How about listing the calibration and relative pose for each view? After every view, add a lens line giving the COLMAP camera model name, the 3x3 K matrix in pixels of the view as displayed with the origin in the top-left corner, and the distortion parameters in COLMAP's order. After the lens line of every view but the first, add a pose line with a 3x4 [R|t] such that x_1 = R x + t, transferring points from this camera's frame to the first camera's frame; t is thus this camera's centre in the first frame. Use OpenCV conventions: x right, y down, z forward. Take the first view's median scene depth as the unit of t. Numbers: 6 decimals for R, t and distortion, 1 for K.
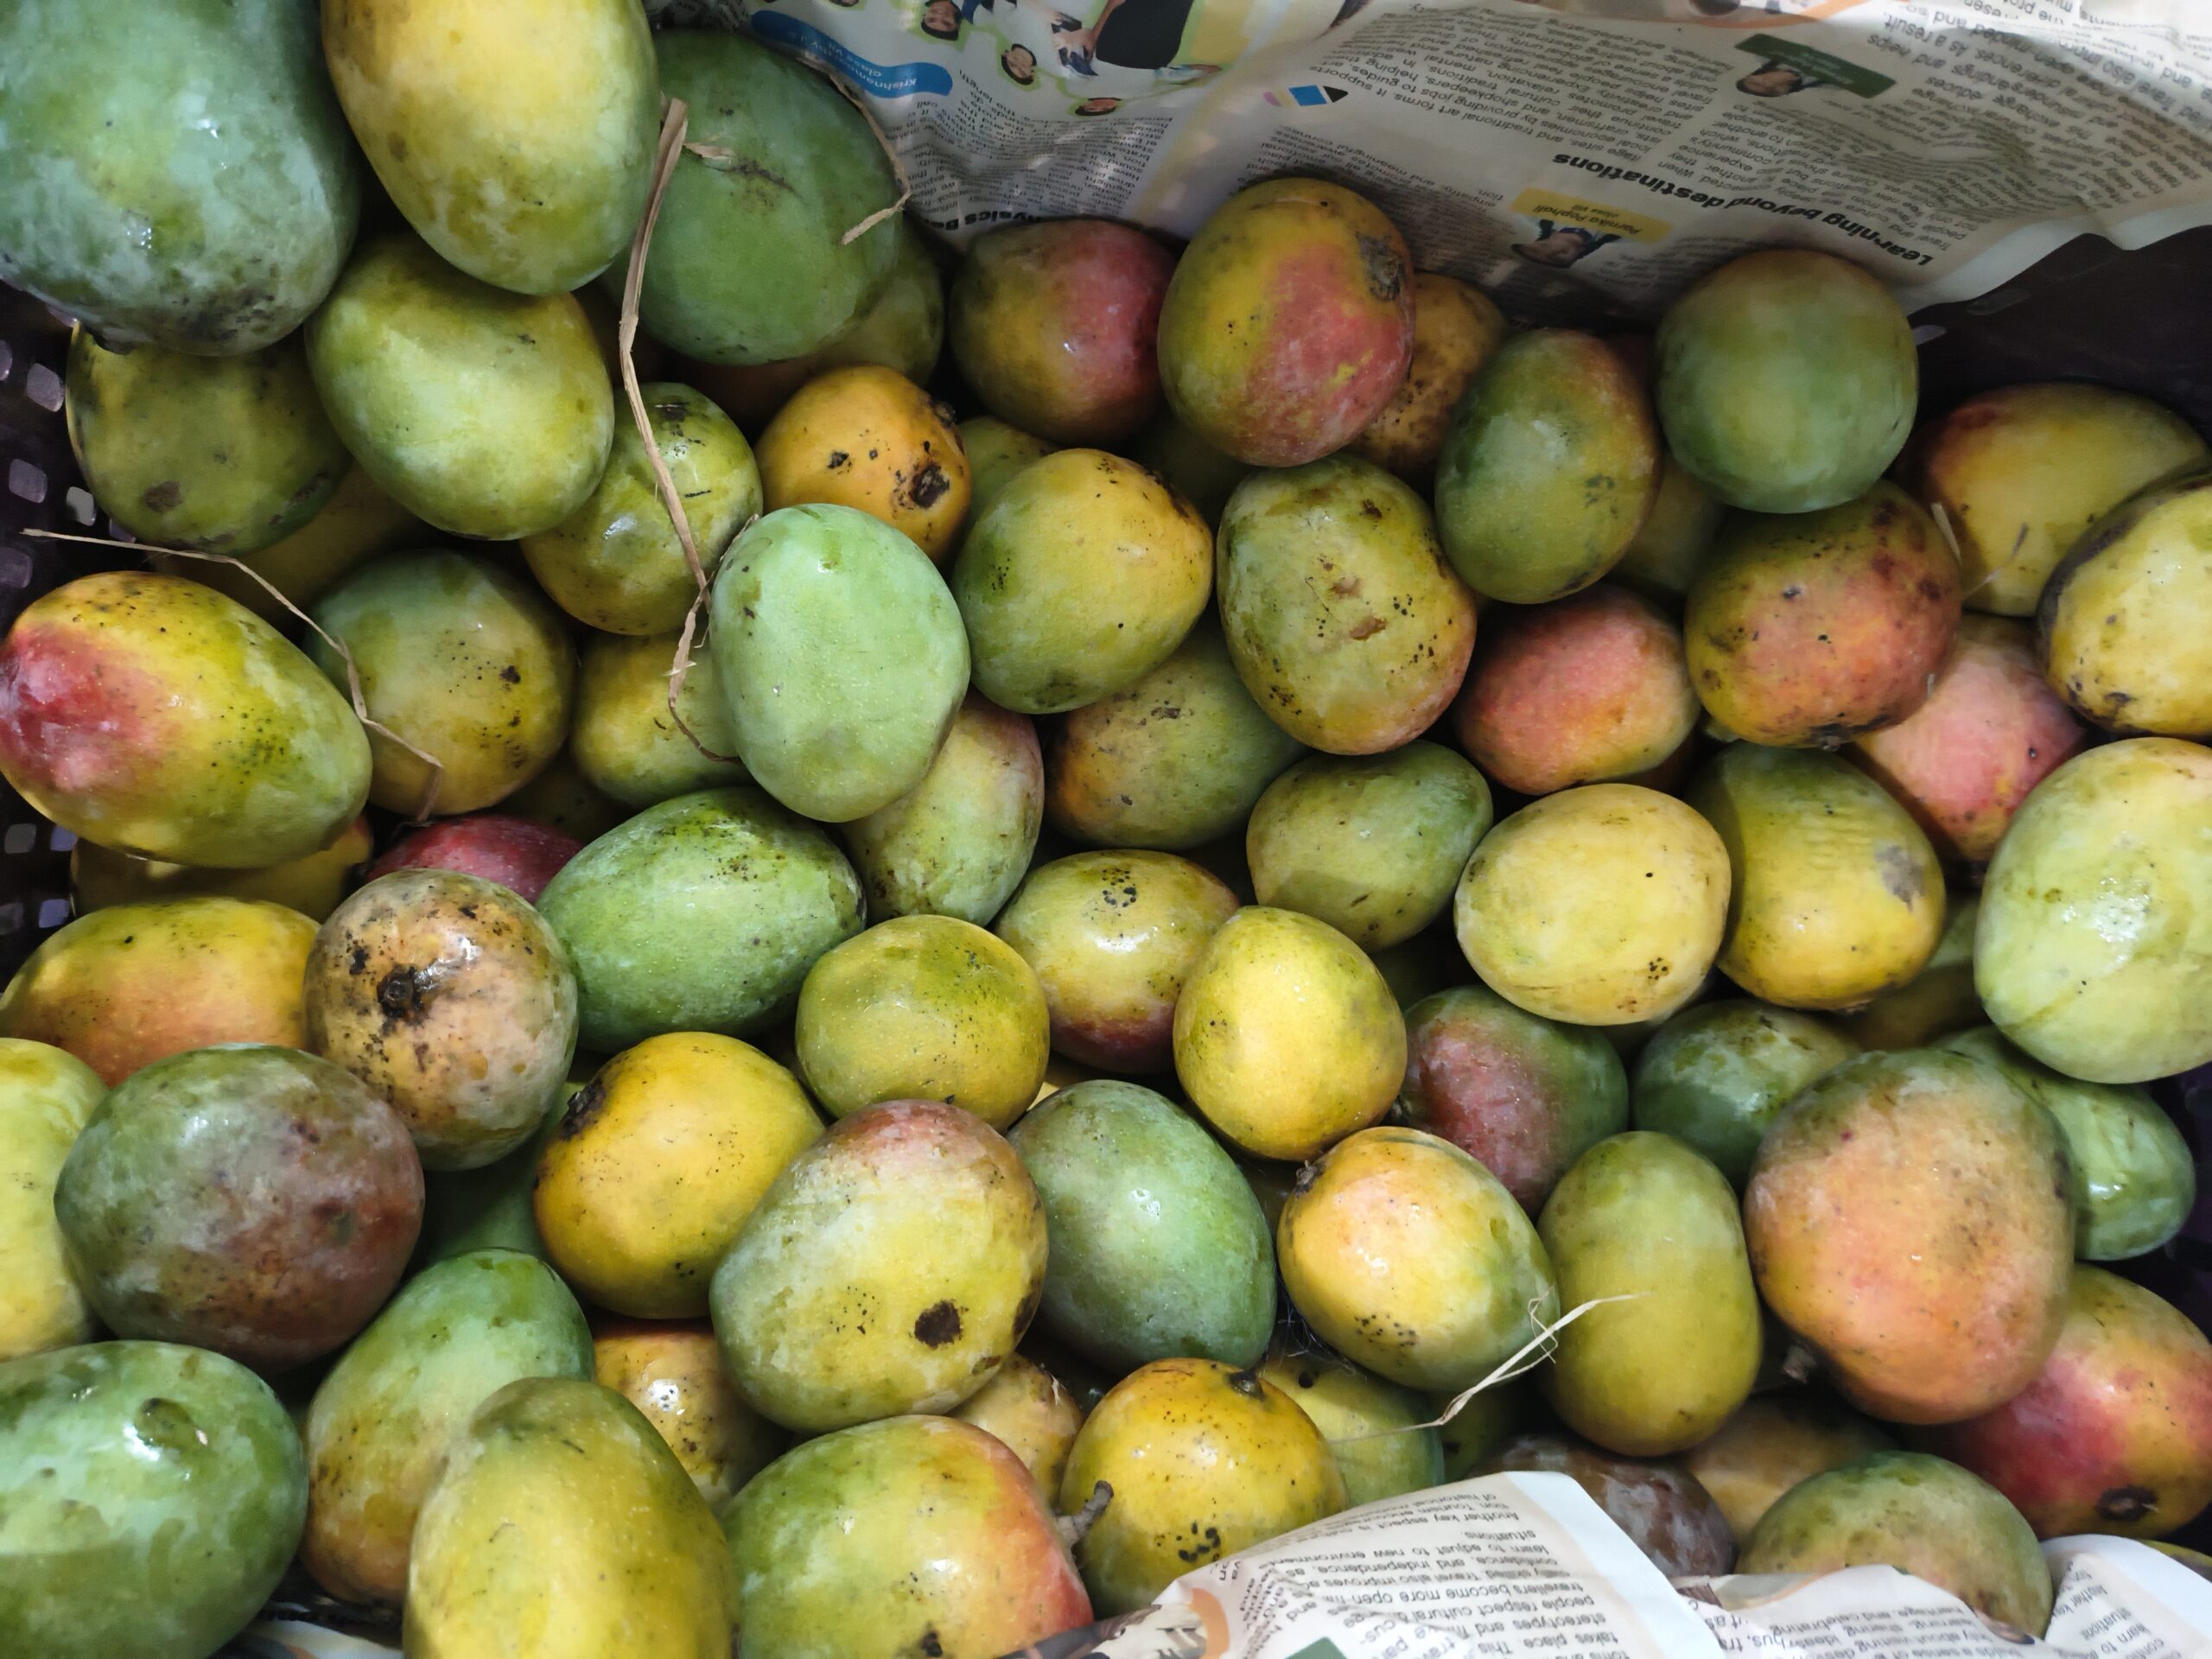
lens RADIAL K [[1533.2, 0, 1102.5], [0, 1533.2, 812.9], [0, 0, 1]] dist [-0.012917, -0.007029]
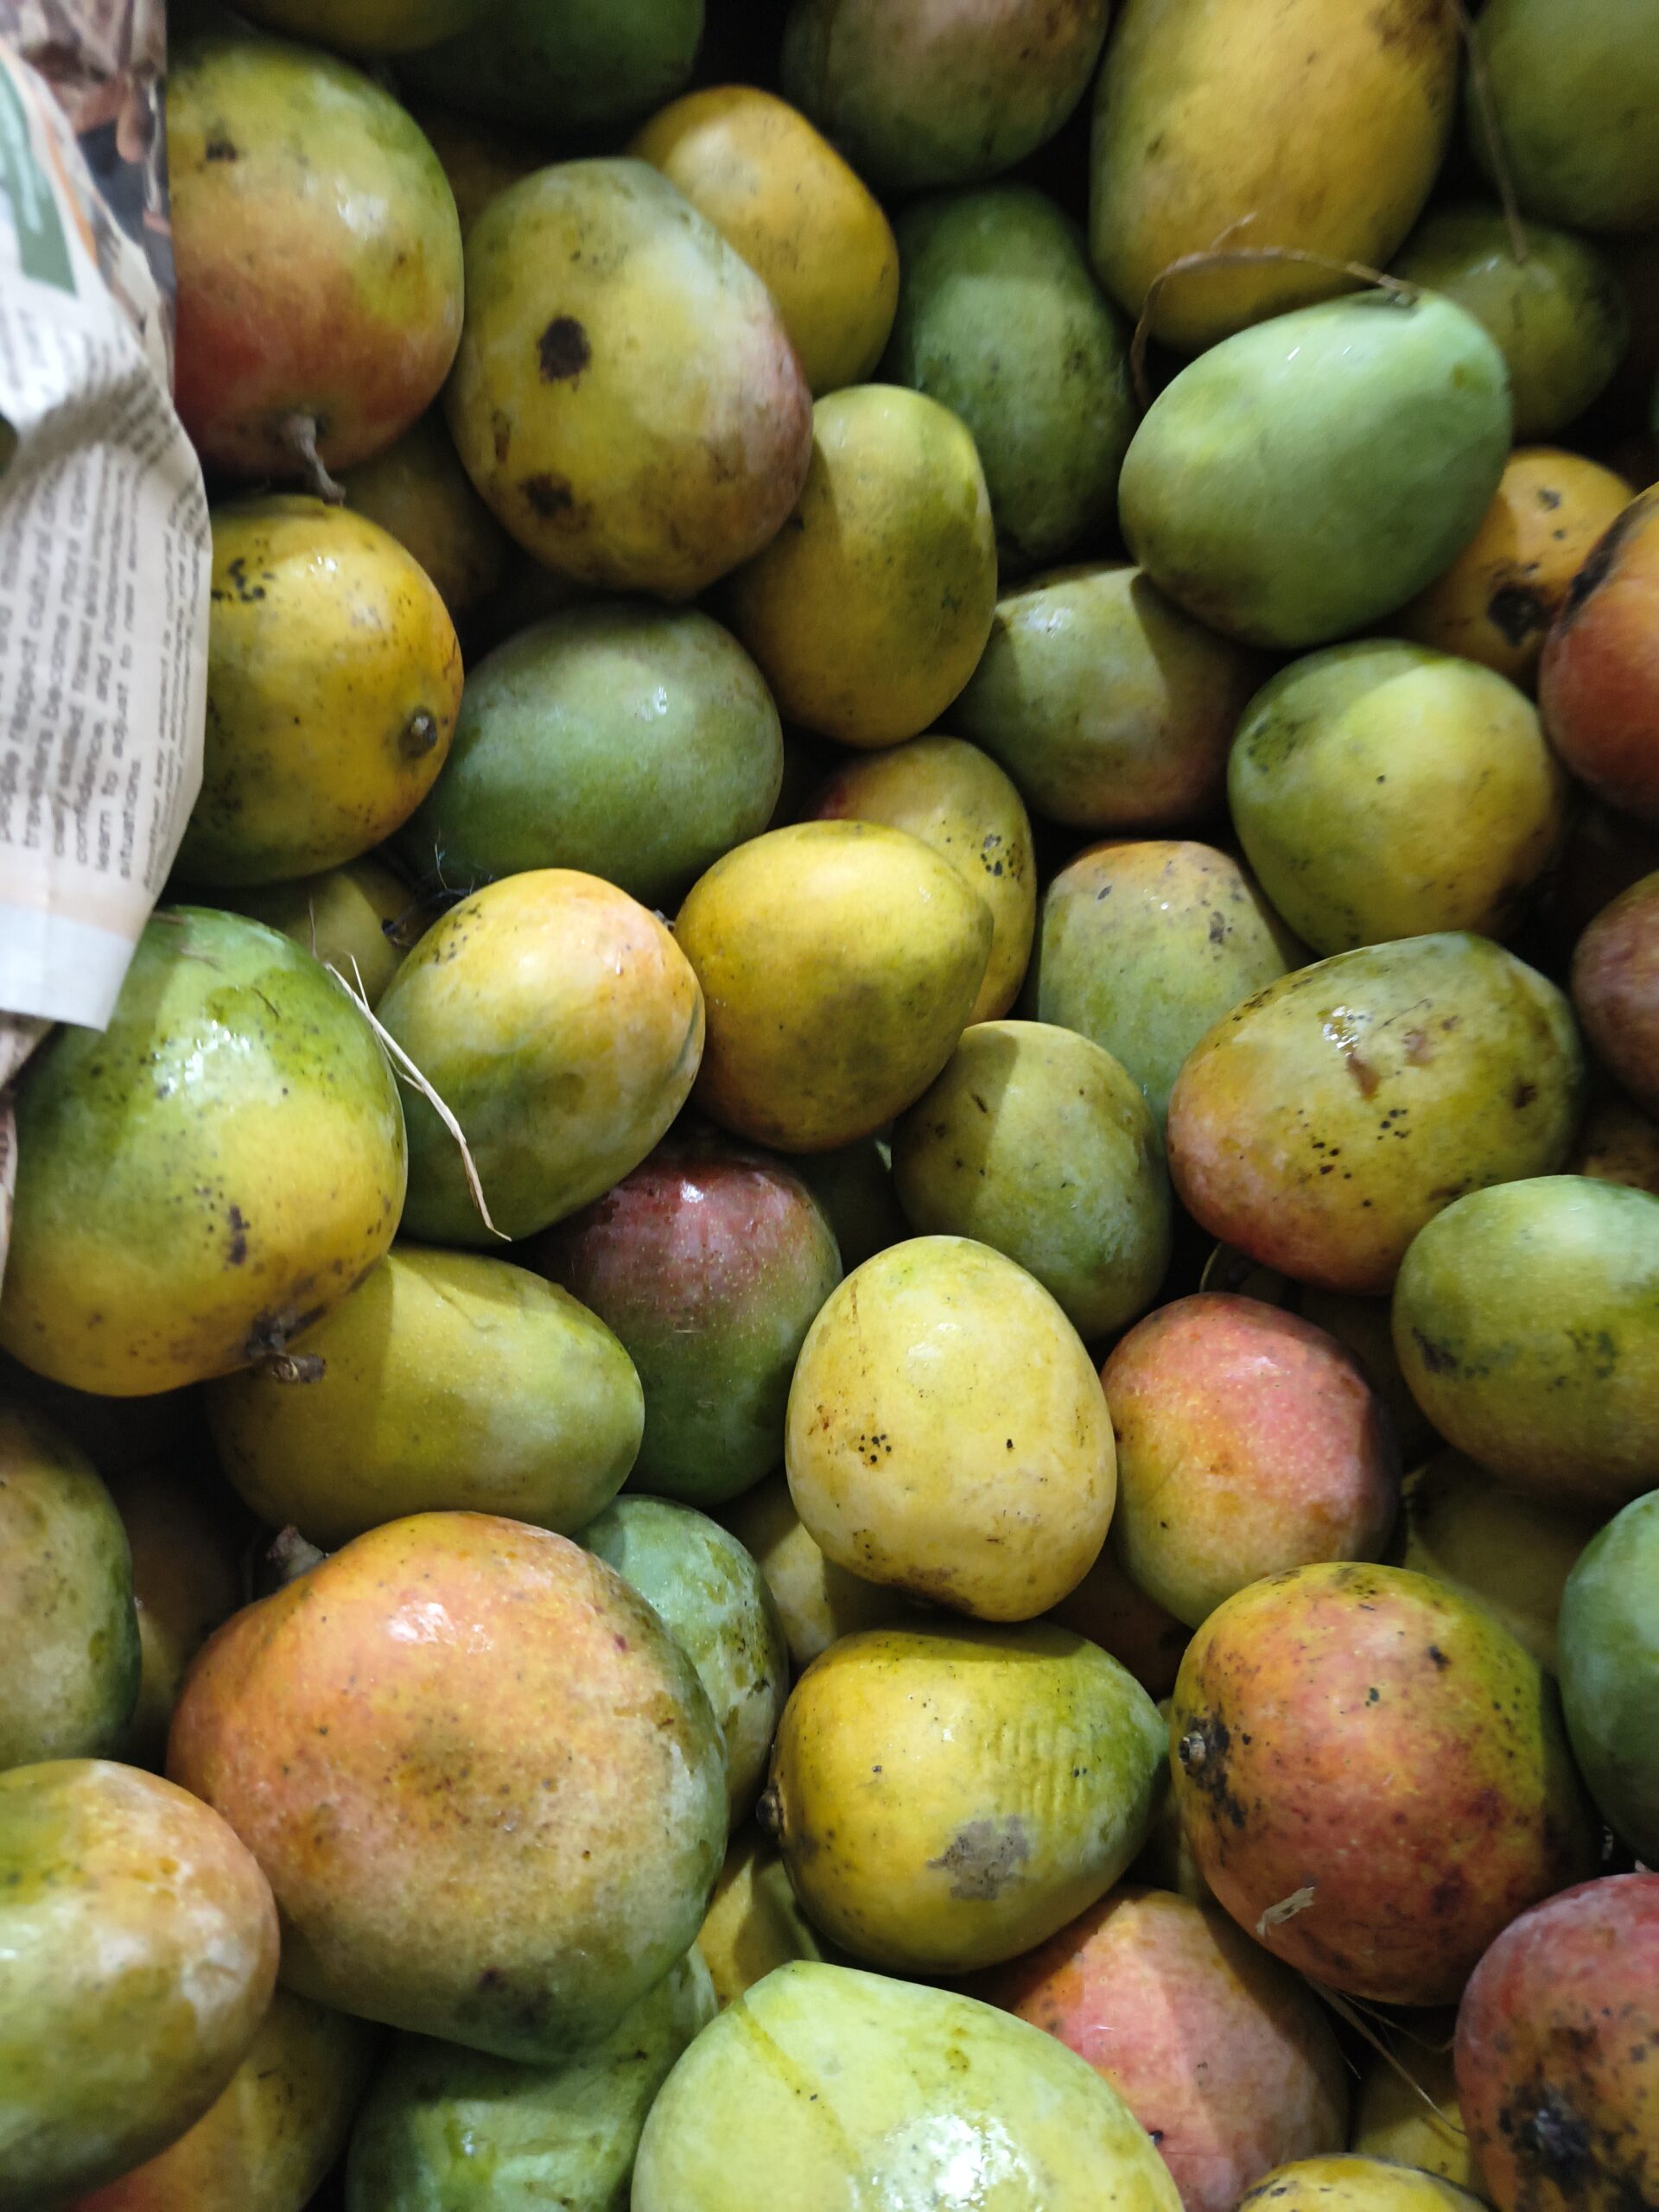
lens RADIAL K [[1533.2, 0, 809.9], [0, 1533.2, 1102.6], [0, 0, 1]] dist [-0.012917, -0.007029]
pose [[-0.088402, 0.948334, -0.304710, 0.436526], [-0.995190, -0.071125, 0.067363, 0.096616], [0.042210, 0.309200, 0.950060, 0.283519]]
